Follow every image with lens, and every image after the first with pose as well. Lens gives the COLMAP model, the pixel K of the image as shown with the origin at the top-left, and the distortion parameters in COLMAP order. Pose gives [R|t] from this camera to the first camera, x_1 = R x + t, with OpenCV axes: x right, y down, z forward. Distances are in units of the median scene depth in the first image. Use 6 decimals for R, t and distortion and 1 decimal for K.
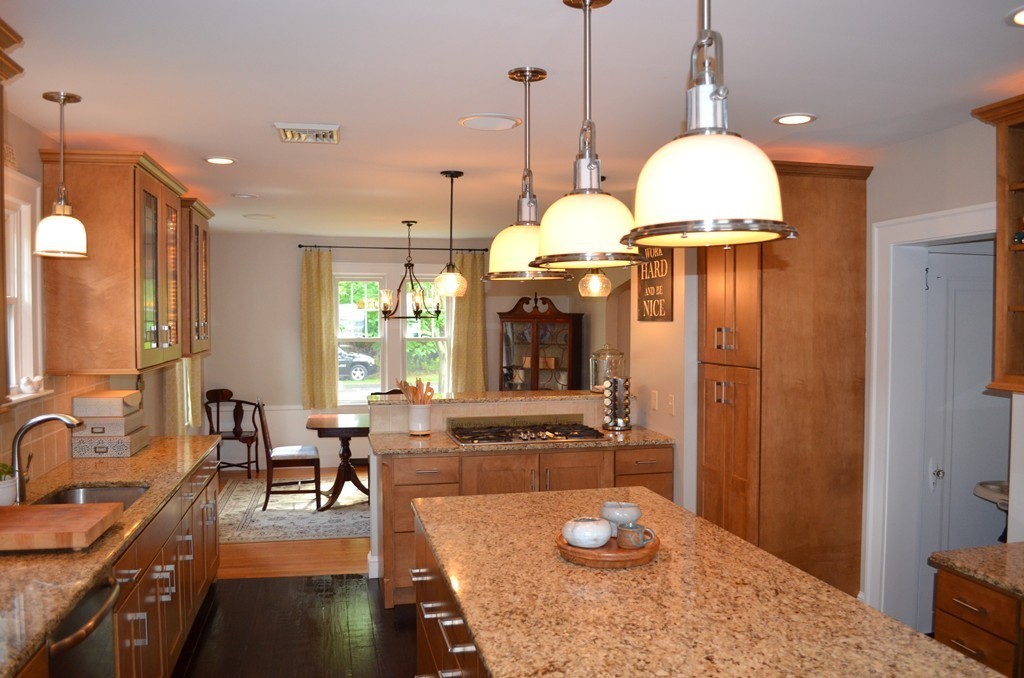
lens RADIAL K [[802.2, 0, 513.4], [0, 802.2, 339.2], [0, 0, 1]] dist [-0.081622, 0.007432]
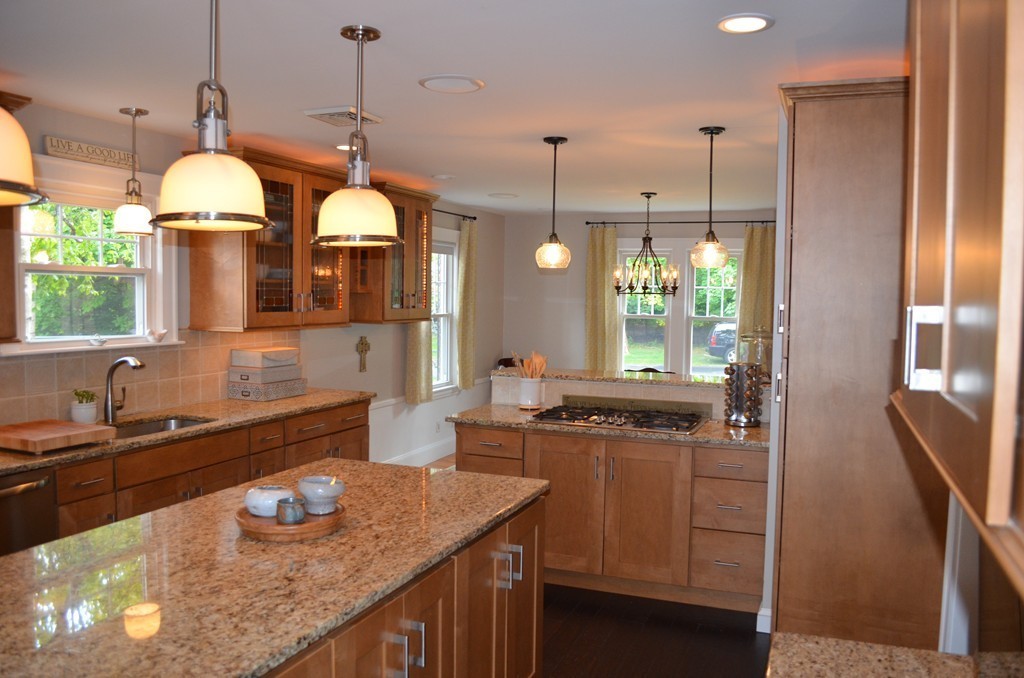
lens RADIAL K [[802.2, 0, 513.4], [0, 802.2, 337.2], [0, 0, 1]] dist [-0.081622, 0.007432]
pose [[0.829422, 0.044825, -0.556822, 0.469909], [-0.032996, 0.998966, 0.031268, 0.000718], [0.557648, -0.007562, 0.830043, 0.194004]]
